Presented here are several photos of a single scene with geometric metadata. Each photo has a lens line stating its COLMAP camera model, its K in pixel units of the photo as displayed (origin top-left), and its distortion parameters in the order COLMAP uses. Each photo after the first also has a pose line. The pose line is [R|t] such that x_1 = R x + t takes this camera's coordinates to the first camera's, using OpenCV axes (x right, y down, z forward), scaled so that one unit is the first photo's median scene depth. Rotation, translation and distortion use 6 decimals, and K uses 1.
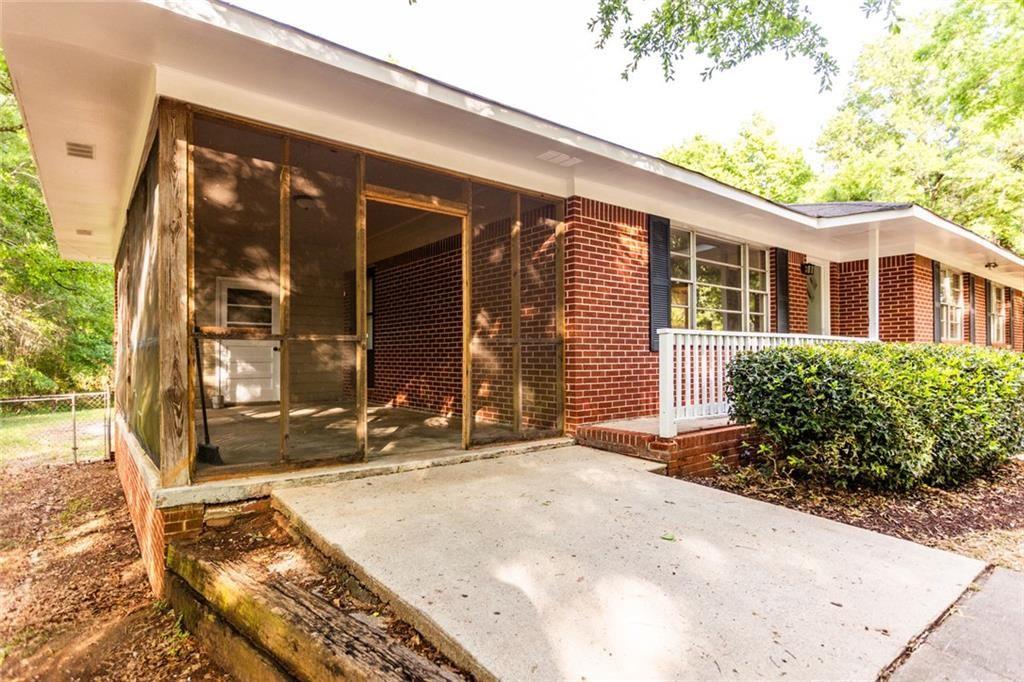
lens RADIAL K [[524.8, 0, 512.0], [0, 524.8, 341.0], [0, 0, 1]] dist [-0.000005, 0.000014]
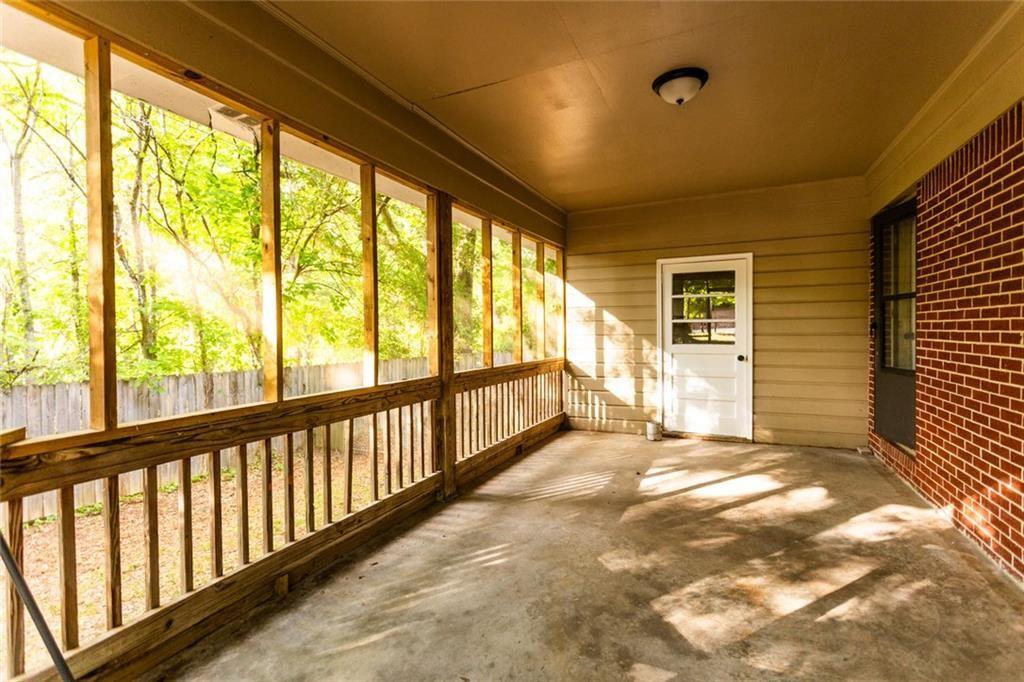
lens RADIAL K [[473.7, 0, 513.9], [0, 473.7, 331.8], [0, 0, 1]] dist [-0.000611, 0.000004]
pose [[0.454005, 0.002498, -0.890996, -0.052362], [0.025794, 0.999540, 0.015946, -0.037560], [0.890626, -0.030222, 0.453732, 0.511503]]
